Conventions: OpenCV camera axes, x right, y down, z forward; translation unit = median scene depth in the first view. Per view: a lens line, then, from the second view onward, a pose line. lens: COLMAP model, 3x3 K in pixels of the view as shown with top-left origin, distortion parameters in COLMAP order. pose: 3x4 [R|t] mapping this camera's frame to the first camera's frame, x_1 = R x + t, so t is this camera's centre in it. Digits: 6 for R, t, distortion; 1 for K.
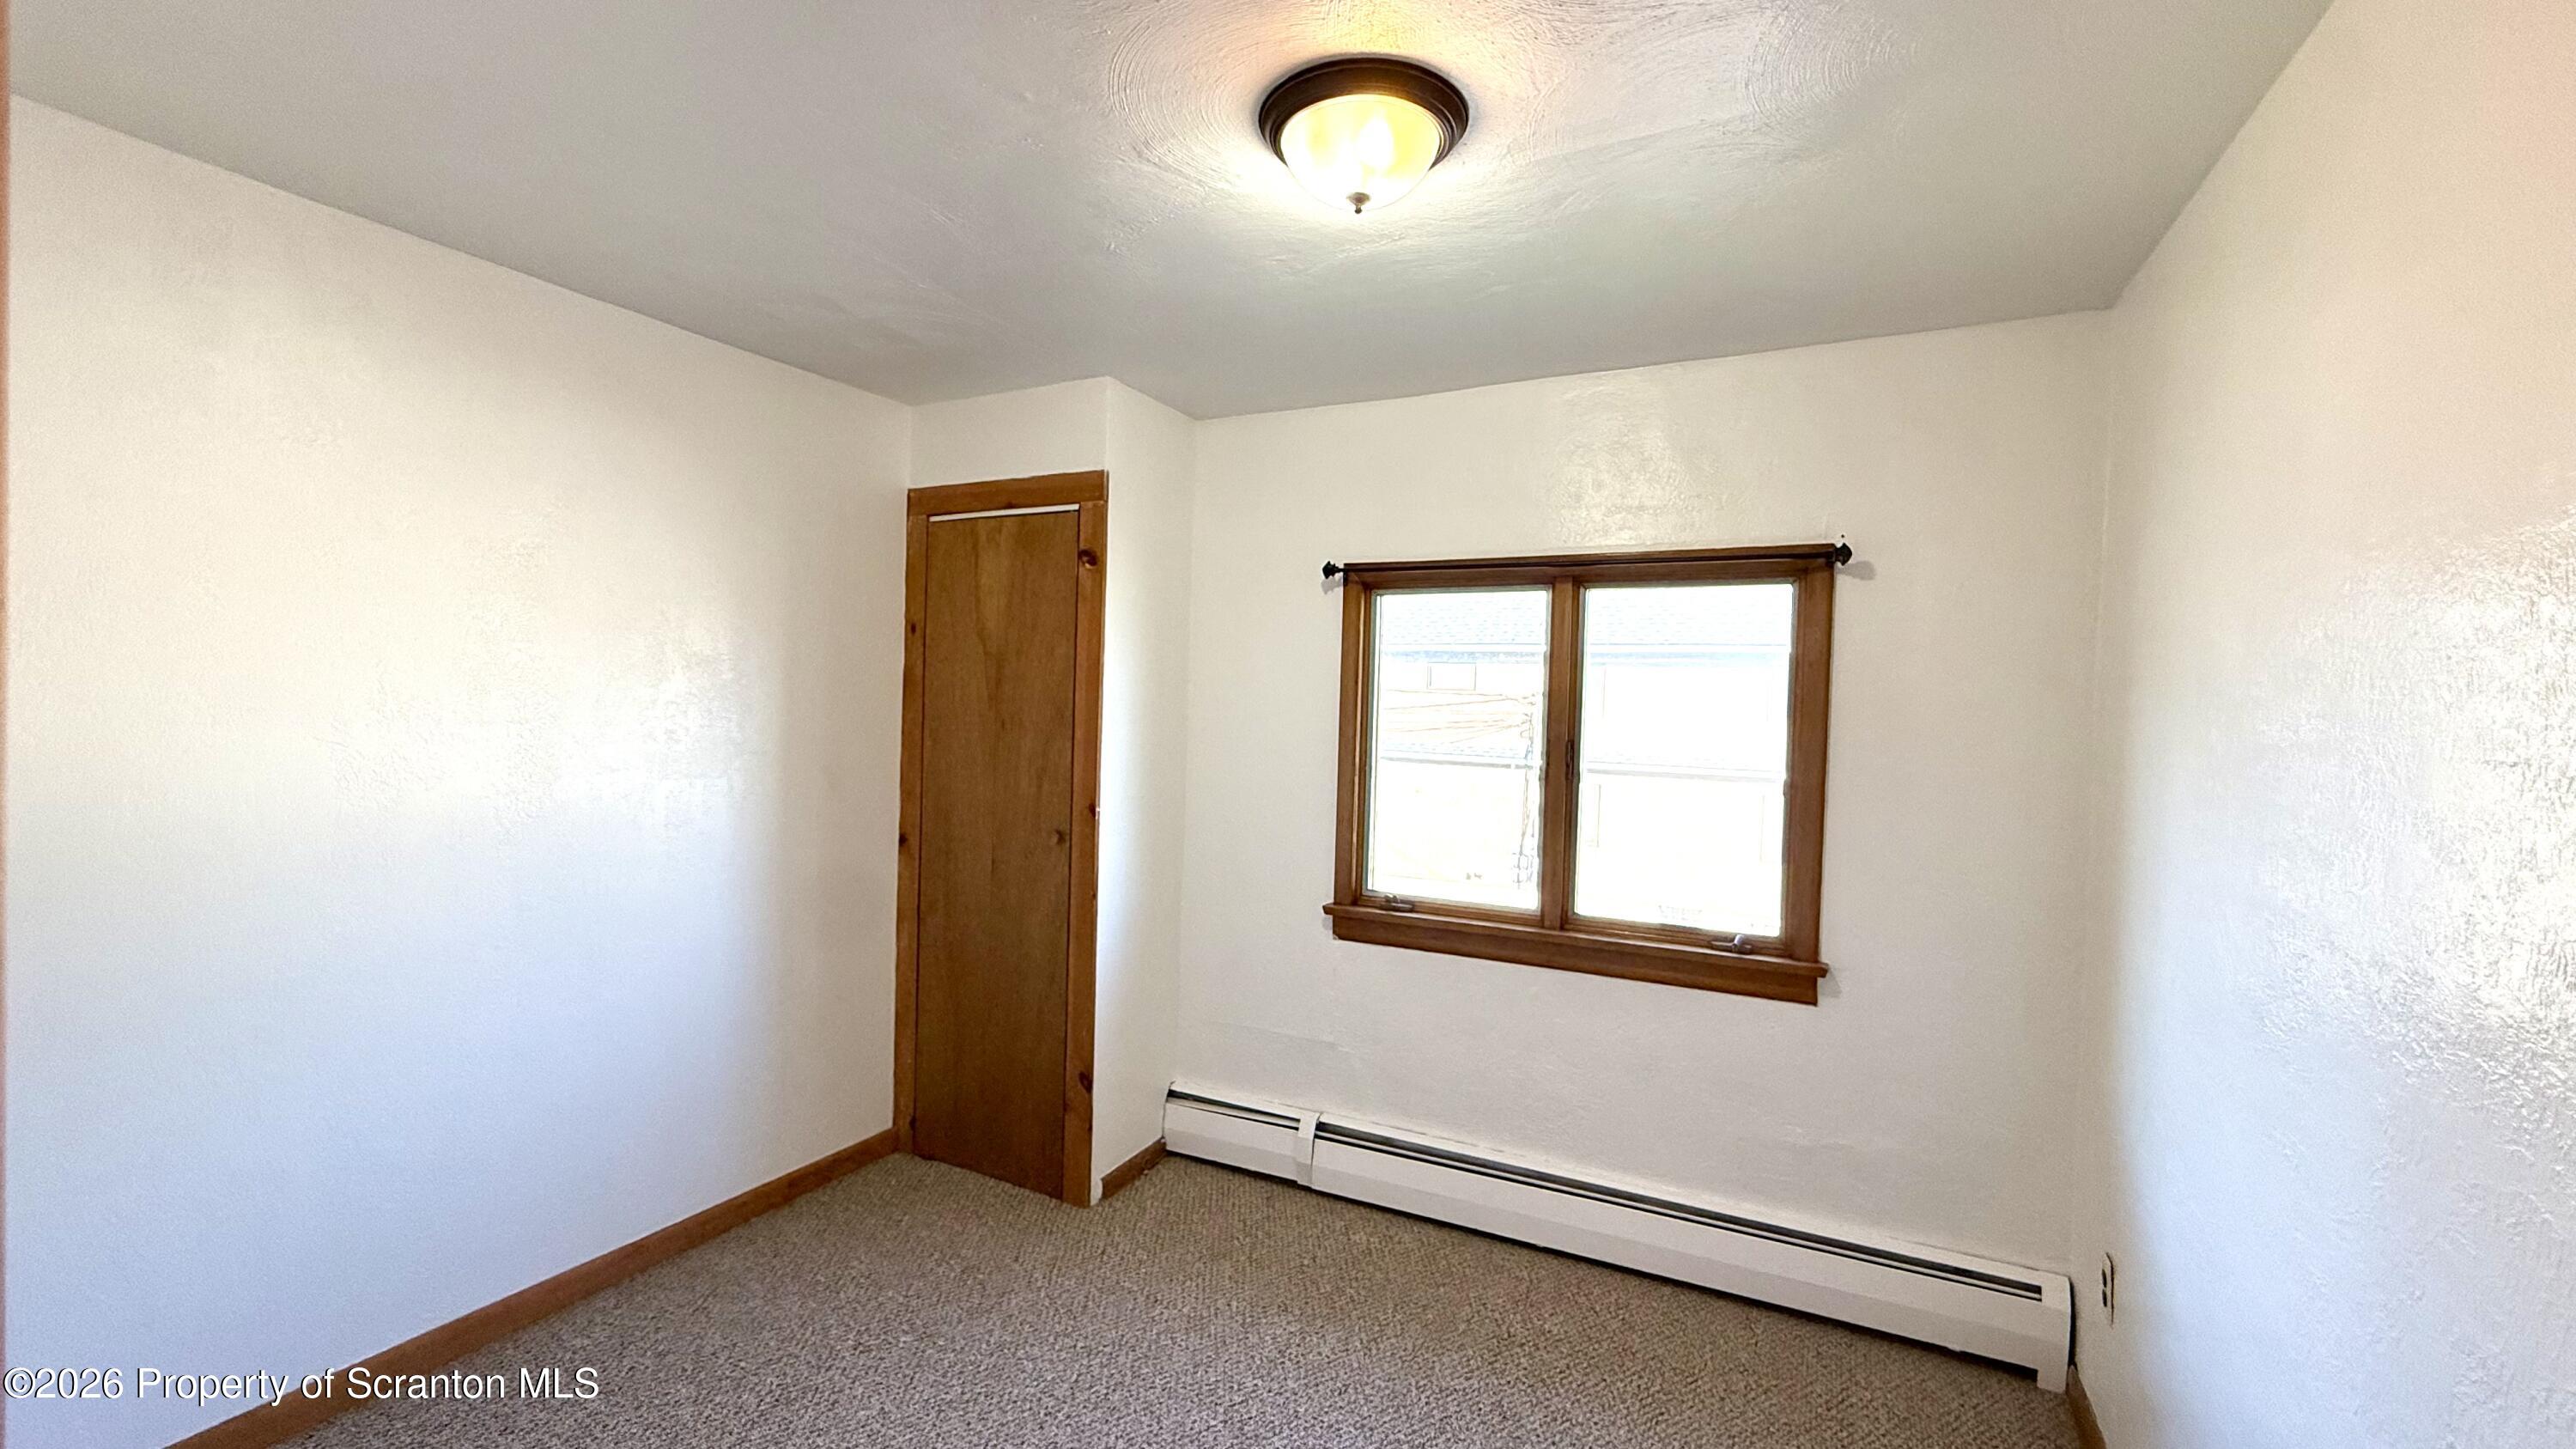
lens RADIAL K [[972.0, 0, 1288.0], [0, 972.0, 724.5], [0, 0, 1]] dist [-0.051510, -0.000043]
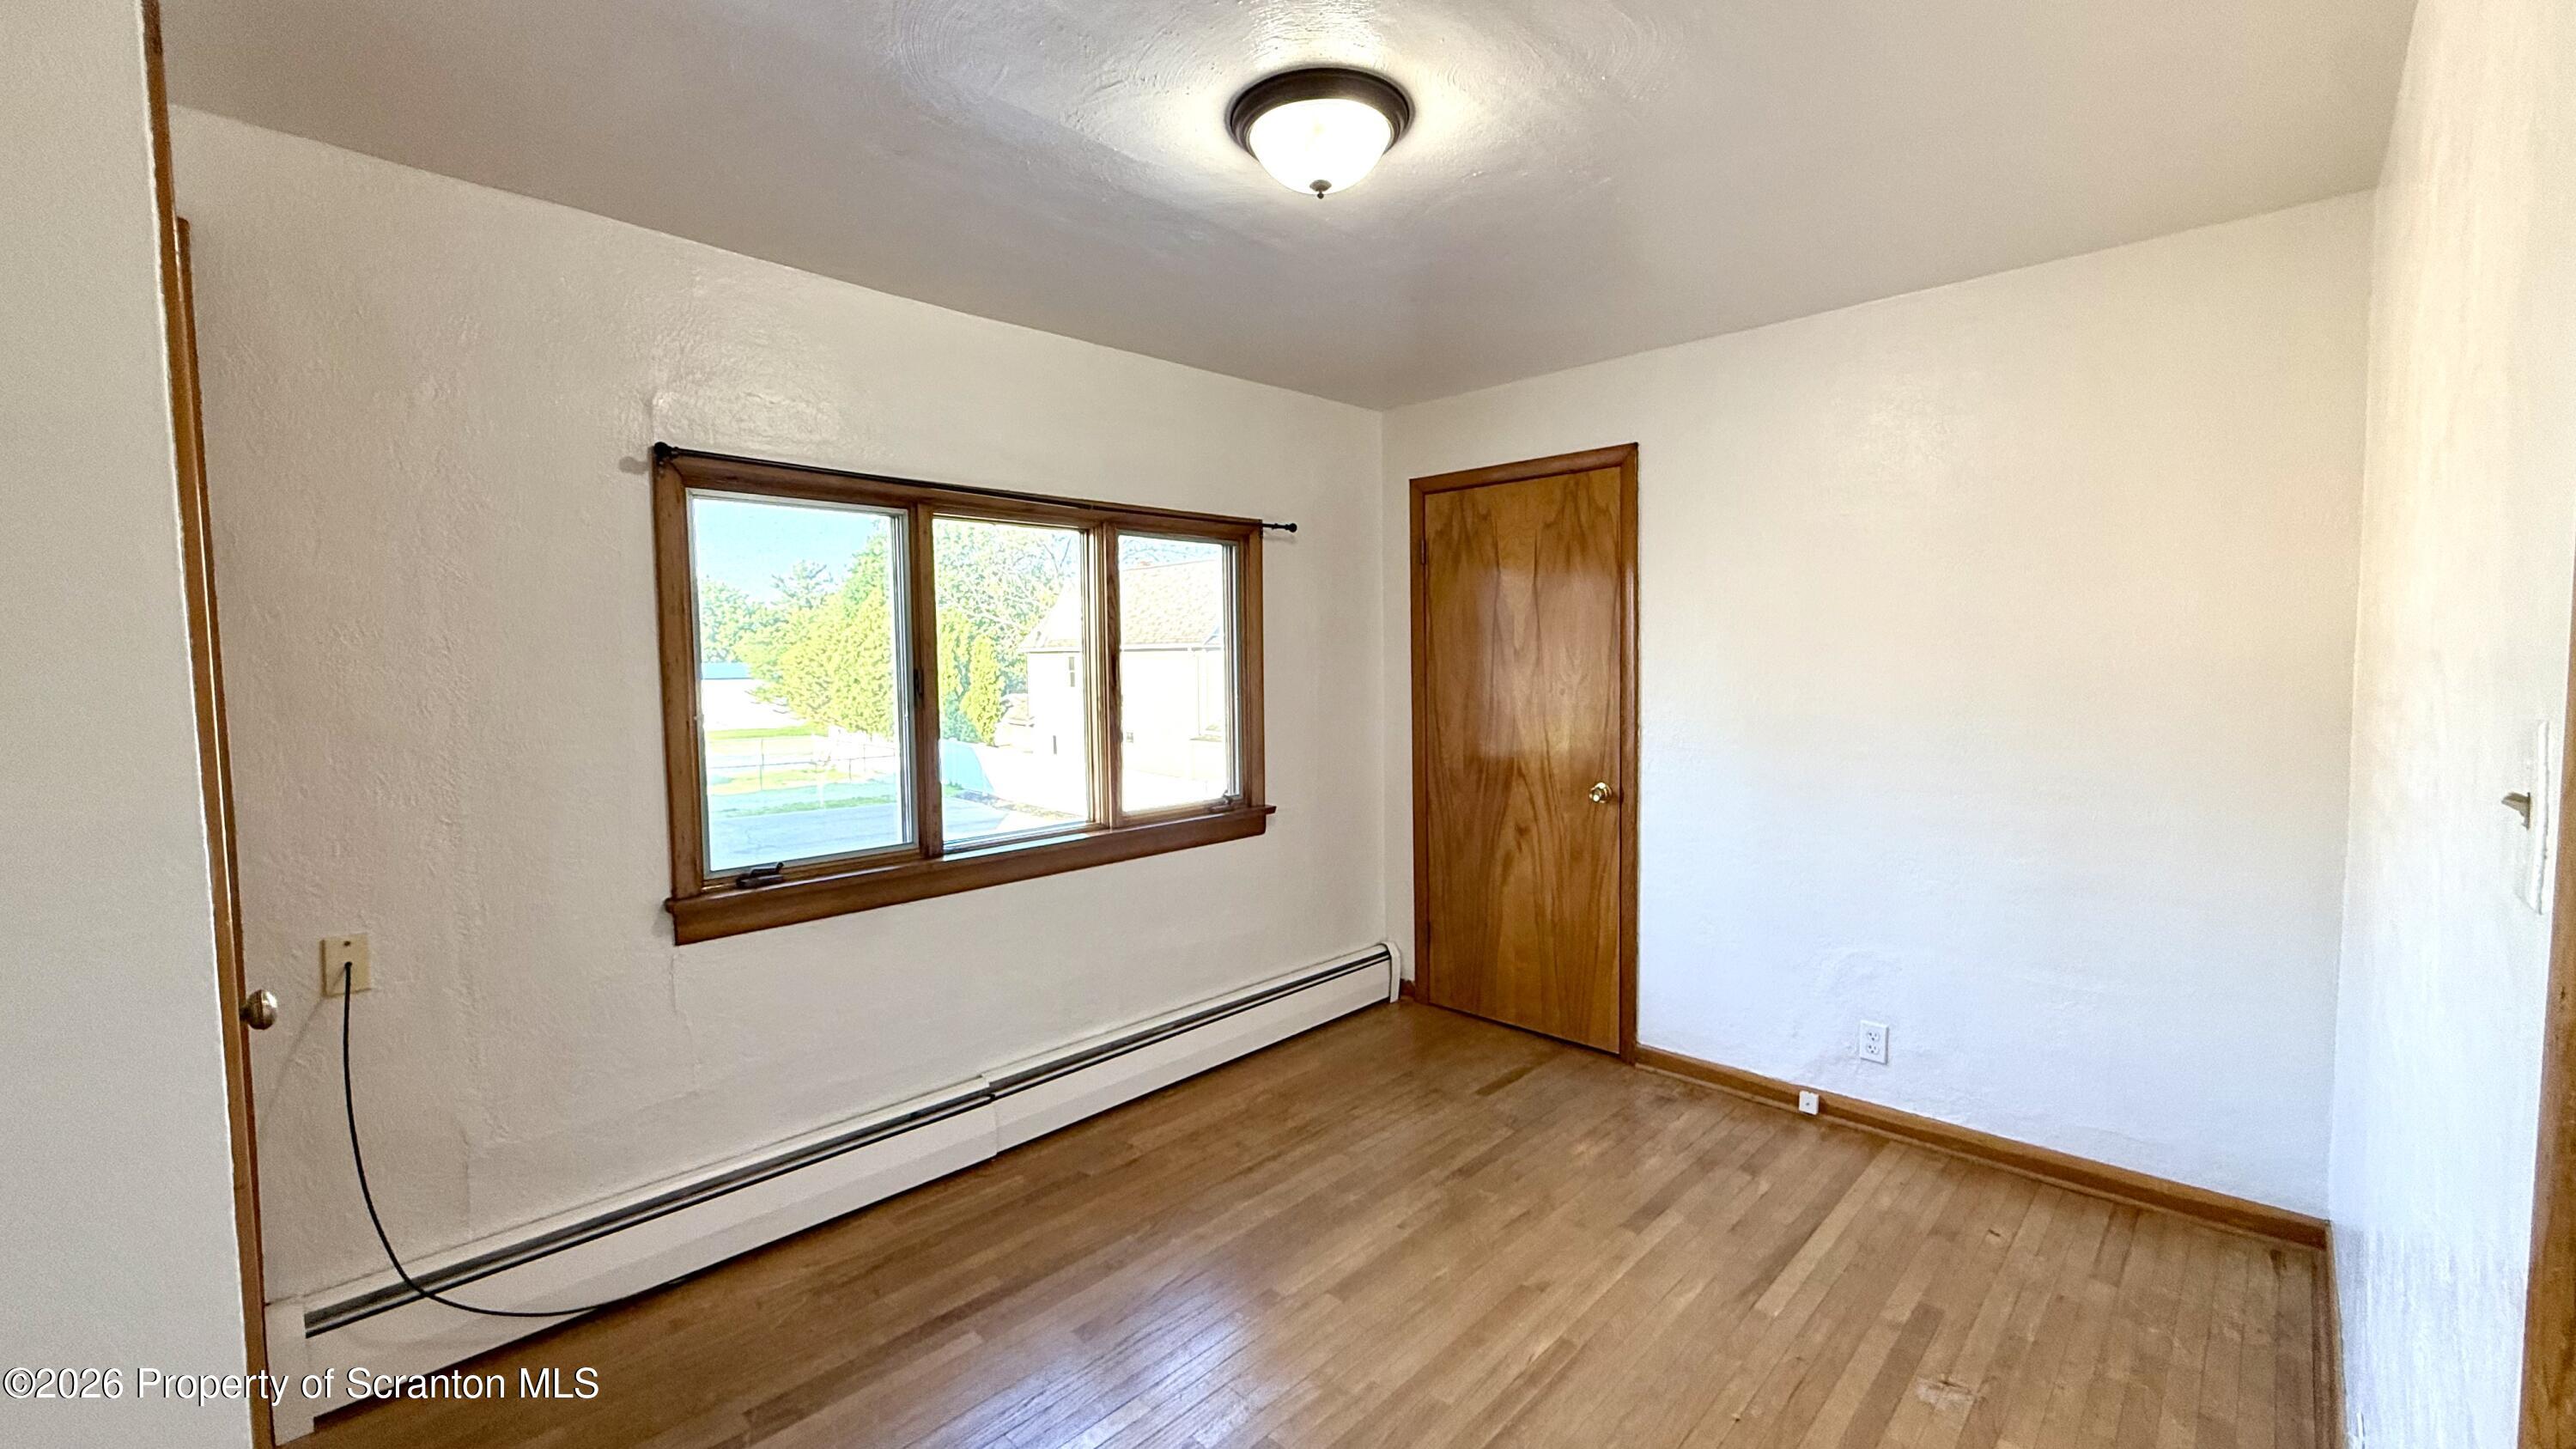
lens RADIAL K [[1038.9, 0, 1288.0], [0, 1038.9, 724.5], [0, 0, 1]] dist [0.010861, 0.000000]
pose [[0.272370, -0.098903, 0.957096, -0.645825], [0.022092, 0.995084, 0.096542, -0.021082], [-0.961939, -0.005151, 0.273216, 0.347288]]
